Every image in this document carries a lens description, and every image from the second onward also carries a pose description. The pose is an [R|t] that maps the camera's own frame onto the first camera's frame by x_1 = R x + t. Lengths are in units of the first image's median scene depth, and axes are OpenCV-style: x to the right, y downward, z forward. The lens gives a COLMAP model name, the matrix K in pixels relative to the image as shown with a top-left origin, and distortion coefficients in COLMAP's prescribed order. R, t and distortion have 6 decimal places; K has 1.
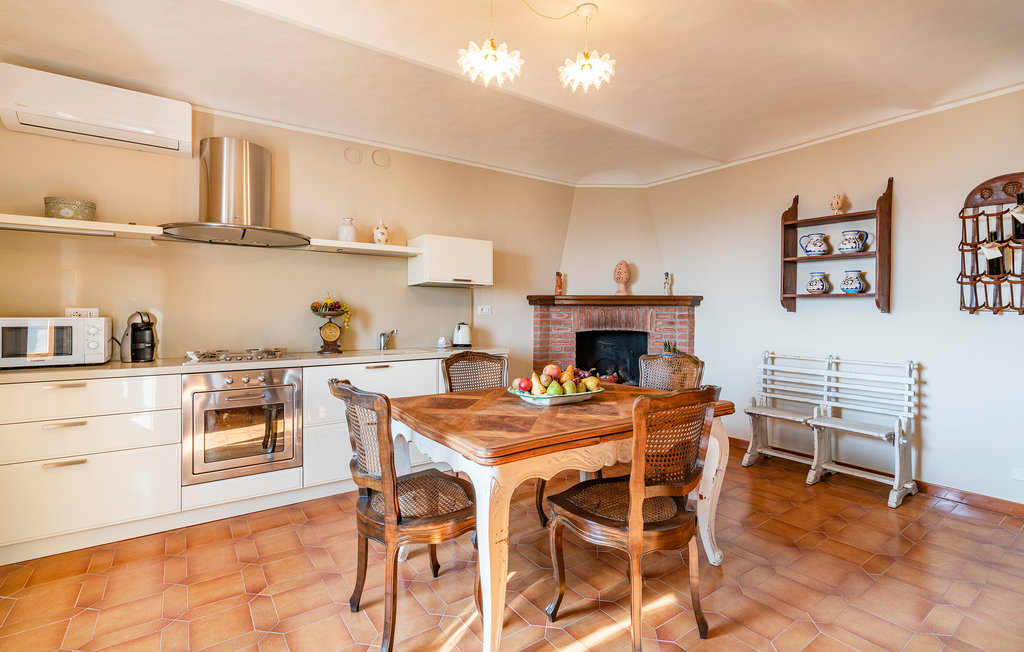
lens RADIAL K [[475.1, 0, 511.1], [0, 475.1, 318.9], [0, 0, 1]] dist [-0.001970, 0.001876]
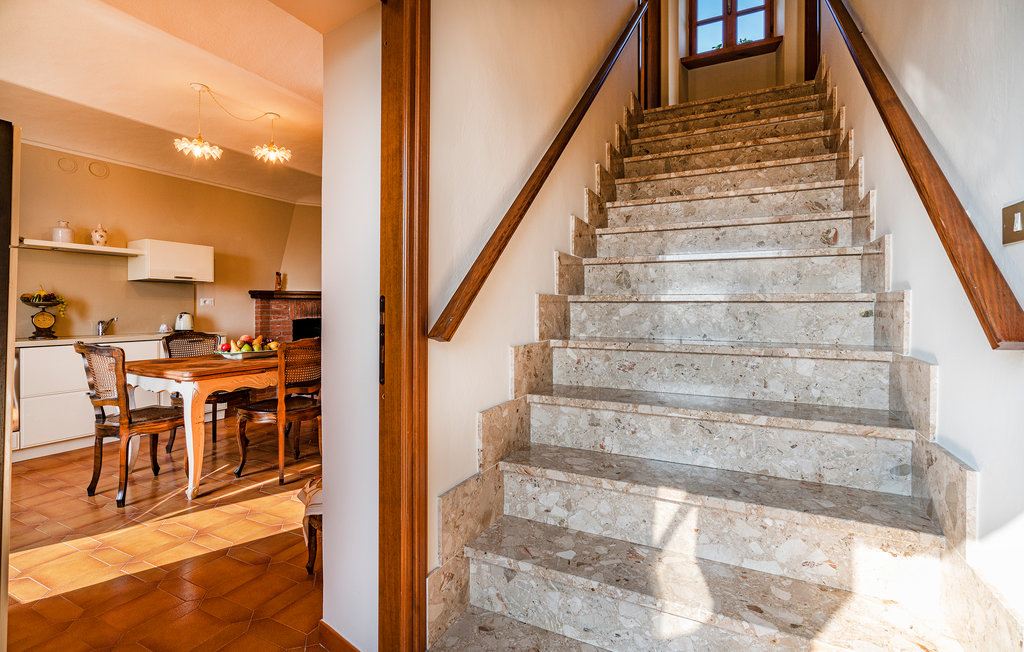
lens RADIAL K [[475.1, 0, 512.1], [0, 475.1, 307.6], [0, 0, 1]] dist [-0.001970, 0.001876]
pose [[0.884989, -0.000535, 0.465612, 0.083434], [0.007047, 0.999900, -0.012246, 0.019280], [-0.465559, 0.014118, 0.884904, -0.521648]]
